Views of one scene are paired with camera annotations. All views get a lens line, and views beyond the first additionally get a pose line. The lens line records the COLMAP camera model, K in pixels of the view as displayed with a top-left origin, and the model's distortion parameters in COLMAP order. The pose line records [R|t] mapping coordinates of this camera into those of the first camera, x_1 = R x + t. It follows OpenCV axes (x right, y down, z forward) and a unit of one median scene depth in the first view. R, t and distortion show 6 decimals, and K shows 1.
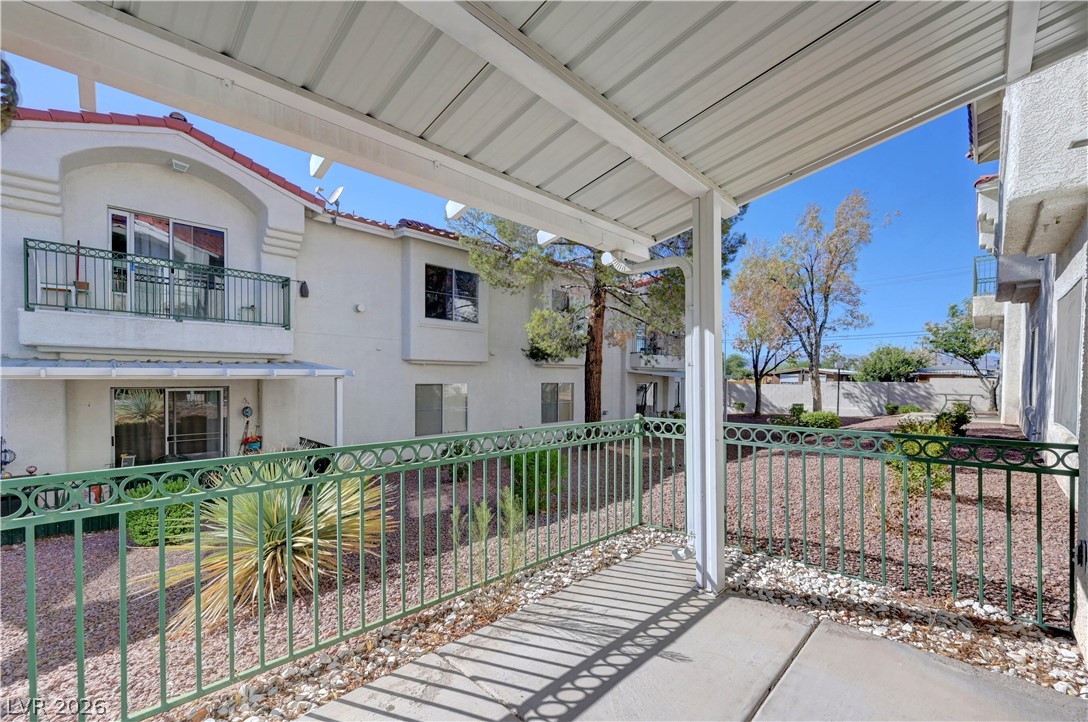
lens RADIAL K [[433.5, 0, 543.3], [0, 433.5, 391.5], [0, 0, 1]] dist [-0.003646, 0.001474]
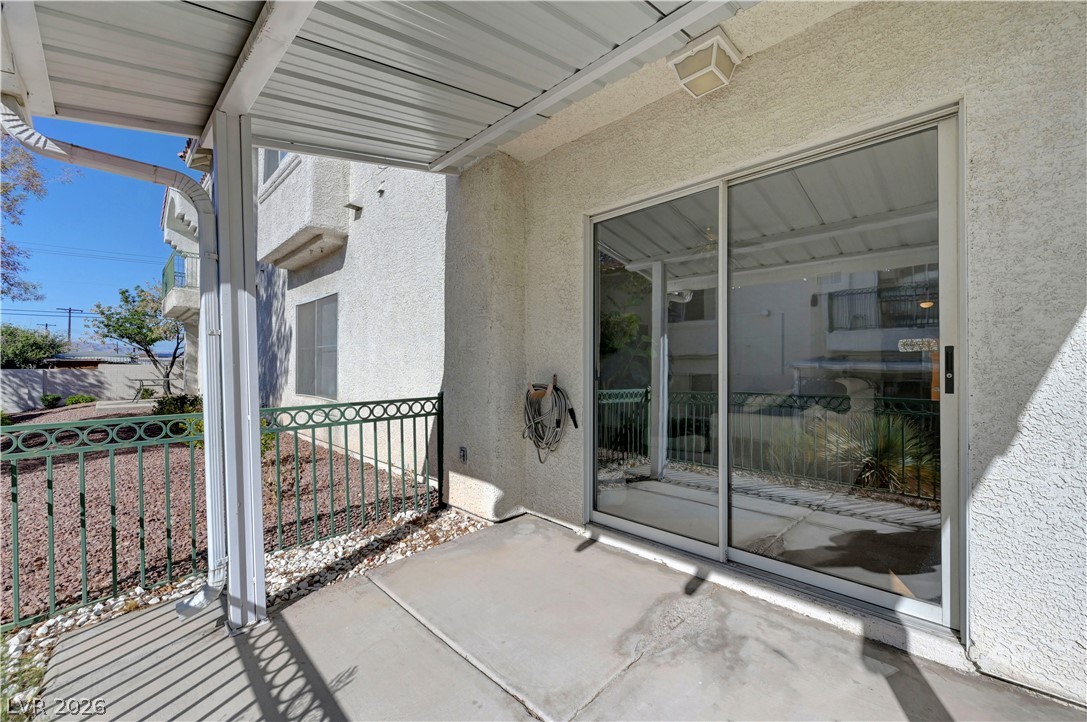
lens RADIAL K [[433.1, 0, 551.4], [0, 433.1, 364.2], [0, 0, 1]] dist [-0.003646, 0.001474]
pose [[-0.002958, 0.001956, 0.999994, -0.353076], [0.031859, 0.999491, -0.001861, 0.009885], [-0.999488, 0.031854, -0.003019, 0.394550]]
